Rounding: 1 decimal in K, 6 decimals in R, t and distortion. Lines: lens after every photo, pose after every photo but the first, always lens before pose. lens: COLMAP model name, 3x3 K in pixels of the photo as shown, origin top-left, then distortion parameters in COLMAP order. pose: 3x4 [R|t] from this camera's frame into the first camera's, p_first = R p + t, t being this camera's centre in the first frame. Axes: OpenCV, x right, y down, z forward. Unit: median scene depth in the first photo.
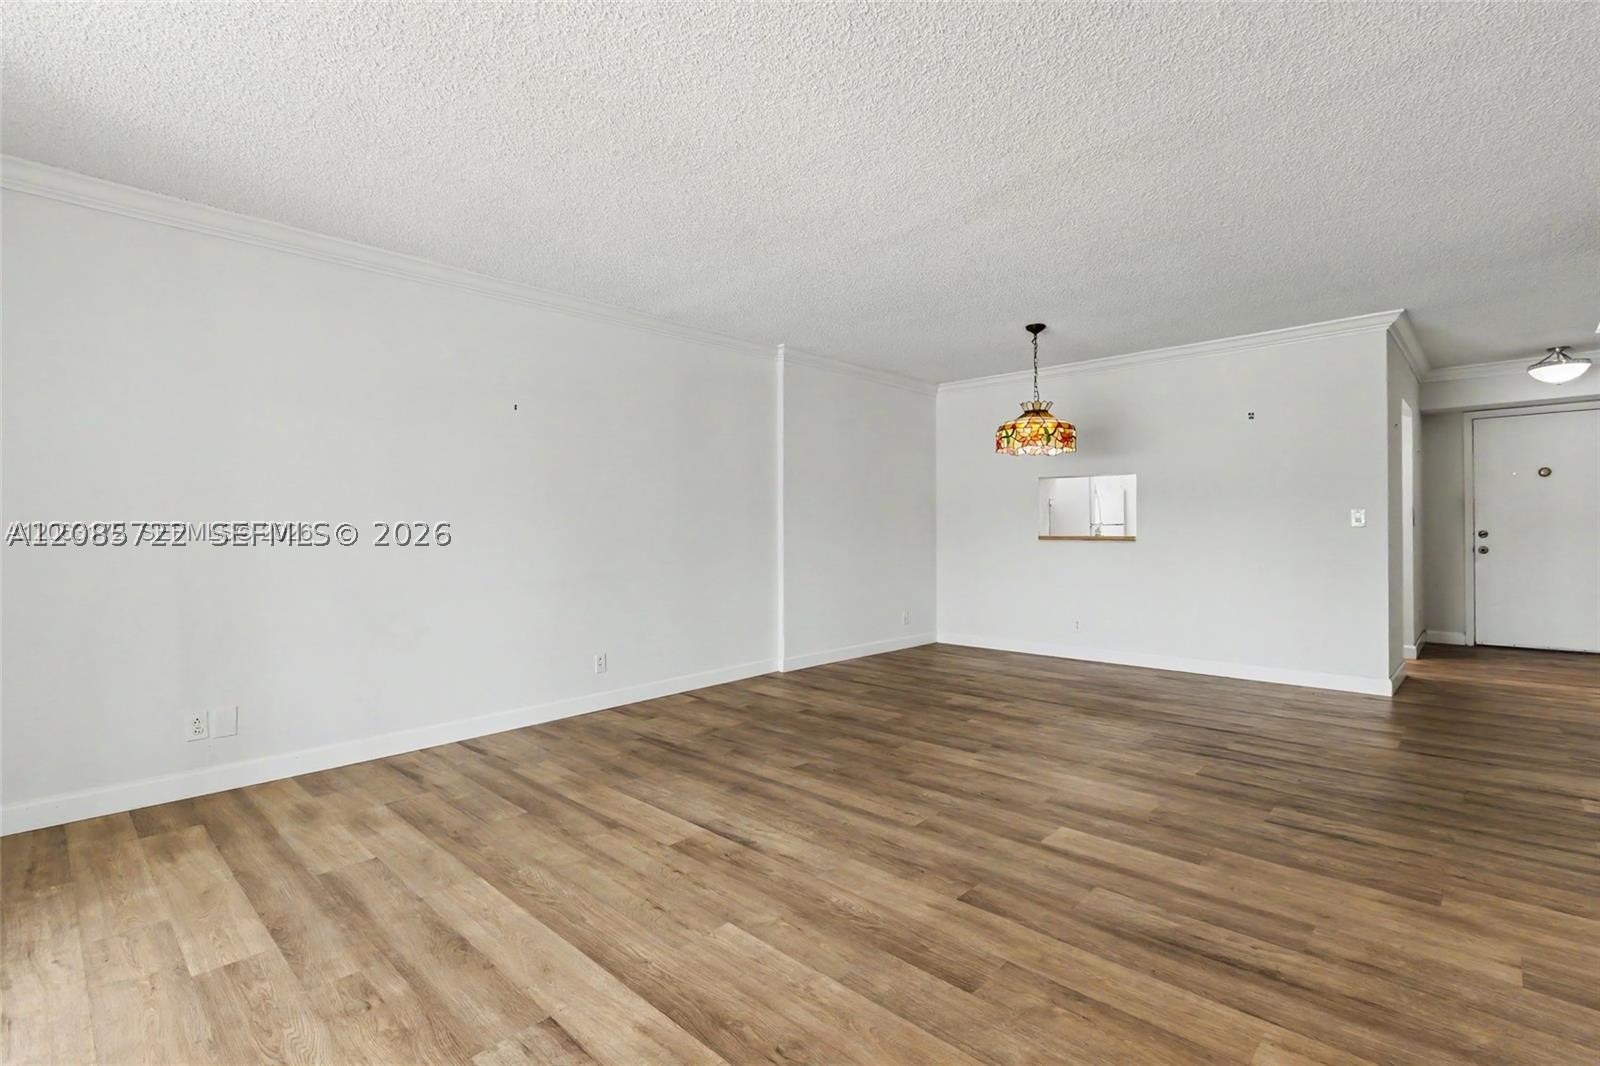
lens RADIAL K [[735.2, 0, 802.0], [0, 735.2, 528.8], [0, 0, 1]] dist [0.003779, -0.003081]
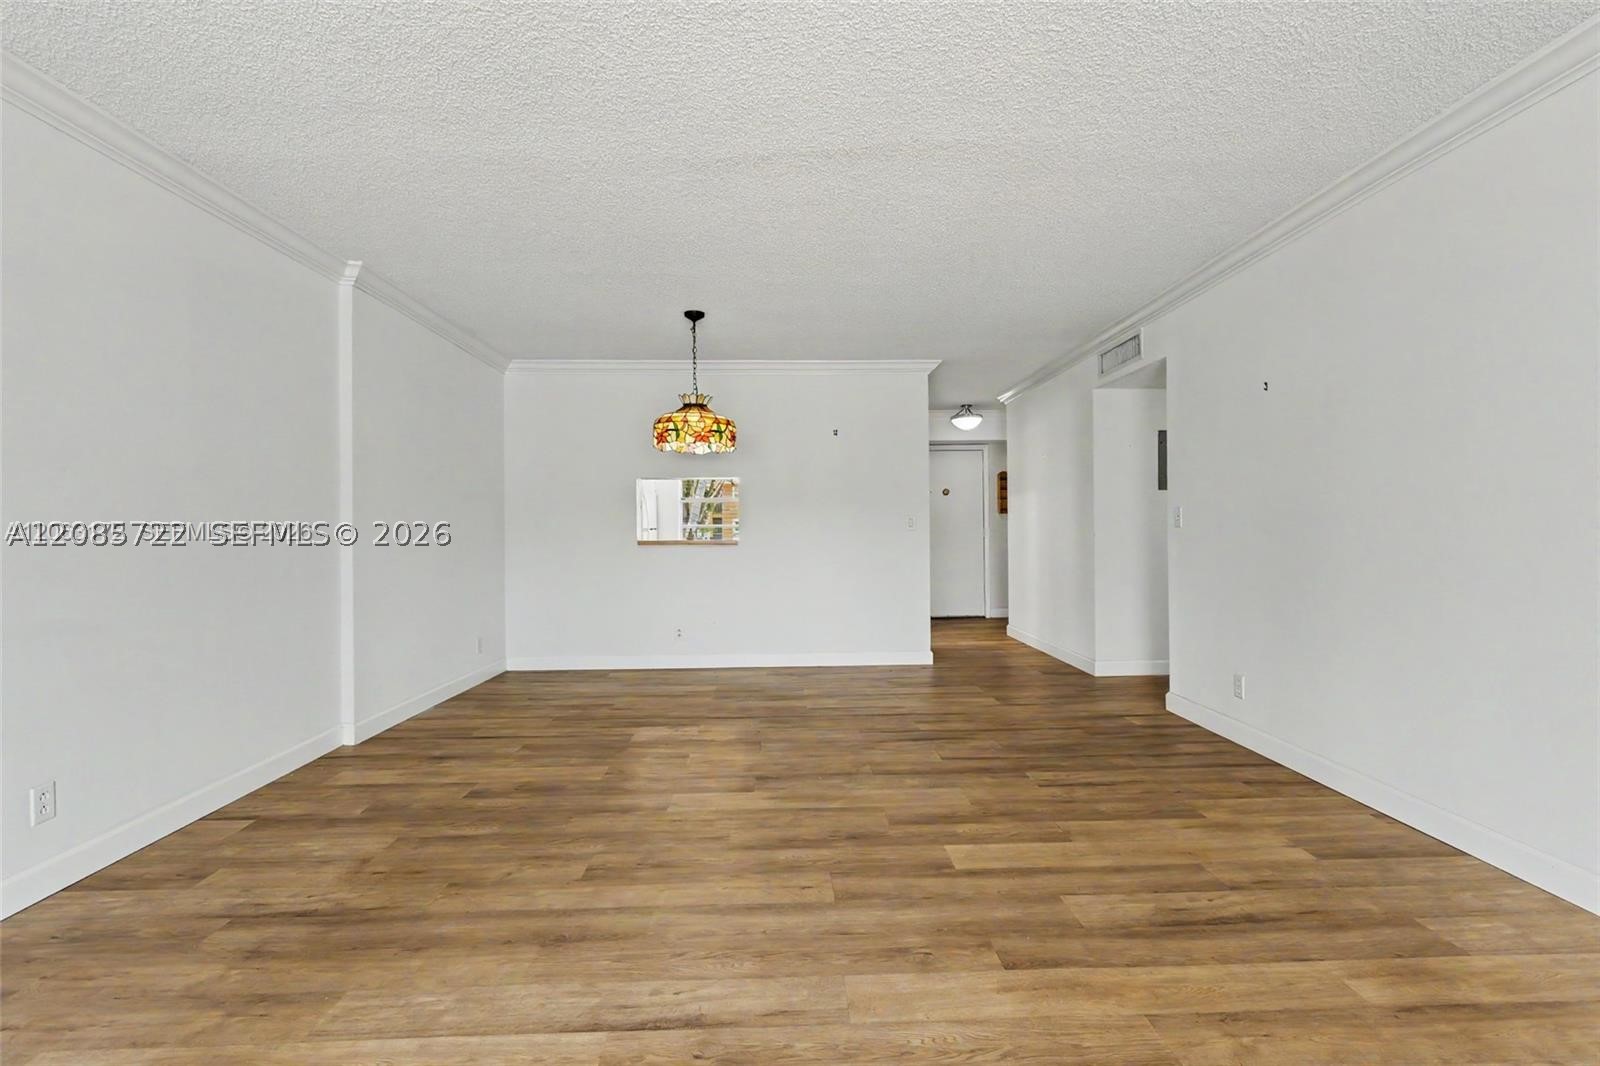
lens RADIAL K [[735.2, 0, 803.1], [0, 735.2, 531.6], [0, 0, 1]] dist [0.003779, -0.003081]
pose [[0.700238, -0.001075, 0.713908, -0.388487], [0.003823, 0.999990, -0.002244, 0.002190], [-0.713899, 0.004301, 0.700235, 0.403394]]
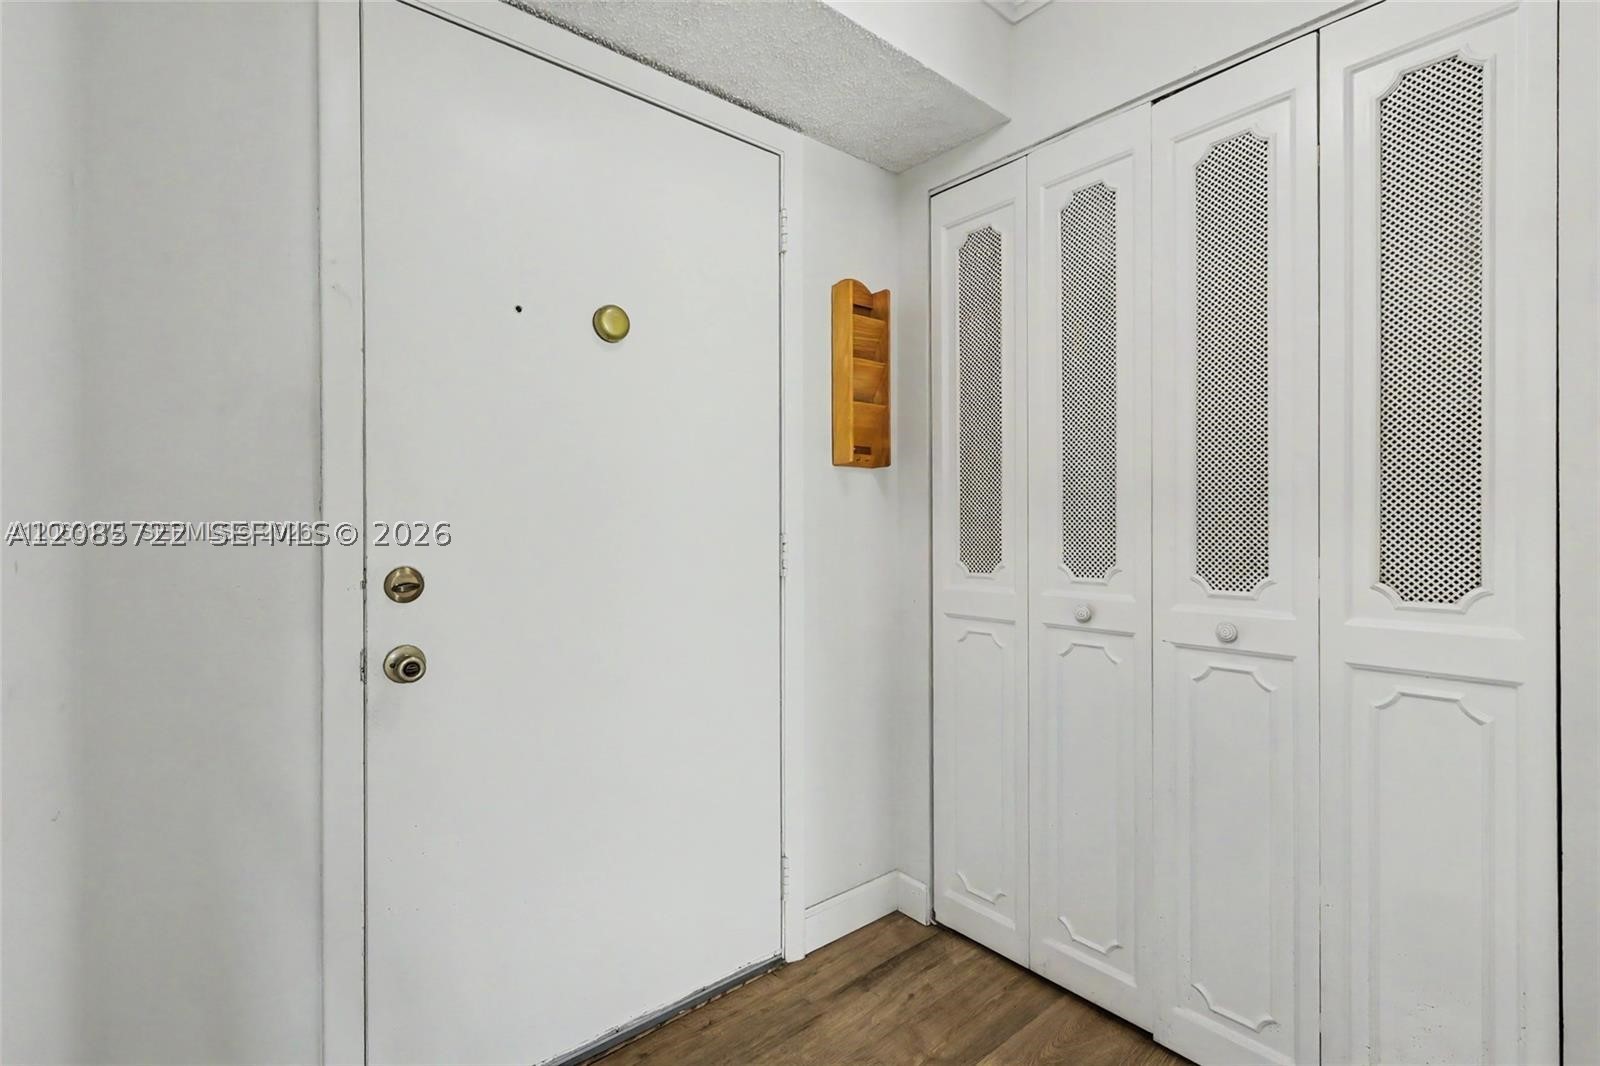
lens RADIAL K [[735.2, 0, 832.6], [0, 735.2, 520.6], [0, 0, 1]] dist [0.003779, -0.003081]
pose [[0.105168, -0.000369, 0.994454, 1.525691], [0.006042, 0.999982, -0.000268, -0.020113], [-0.994436, 0.006037, 0.105168, 1.782230]]
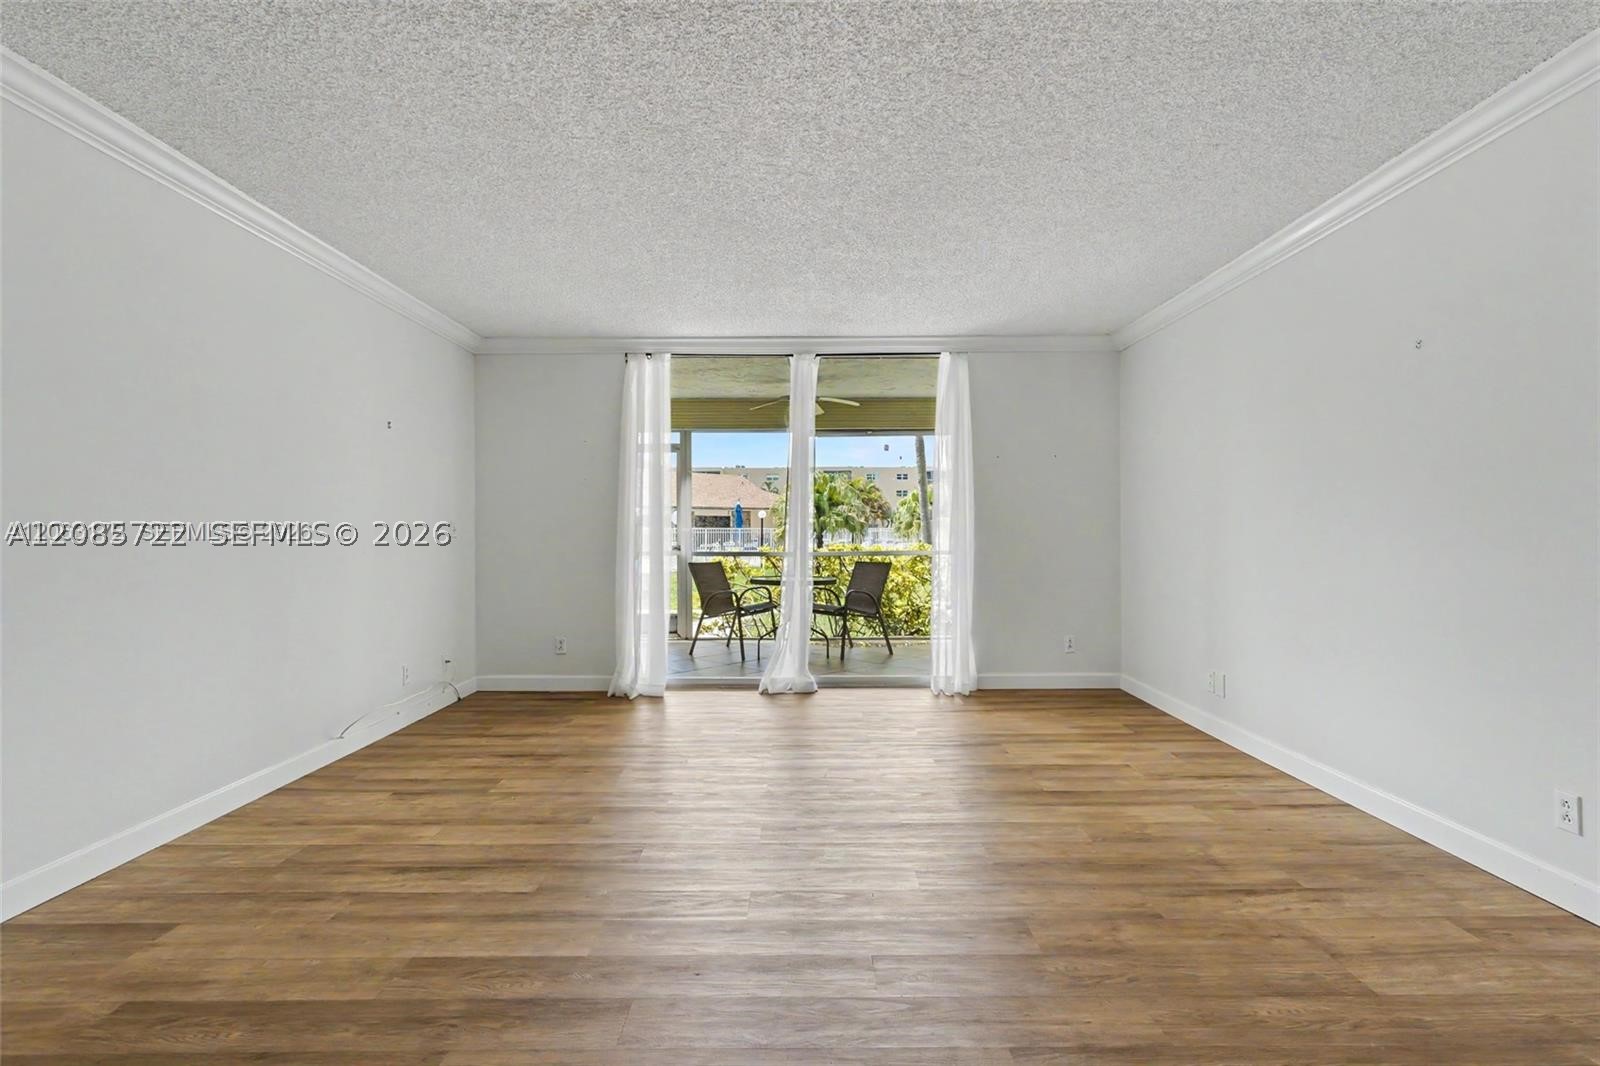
lens RADIAL K [[735.2, 0, 804.9], [0, 735.2, 533.1], [0, 0, 1]] dist [0.003779, -0.003081]
pose [[-0.719981, 0.010801, -0.693909, 0.601481], [0.007143, 0.999941, 0.008153, -0.010005], [0.693957, 0.000914, -0.720016, 1.441873]]
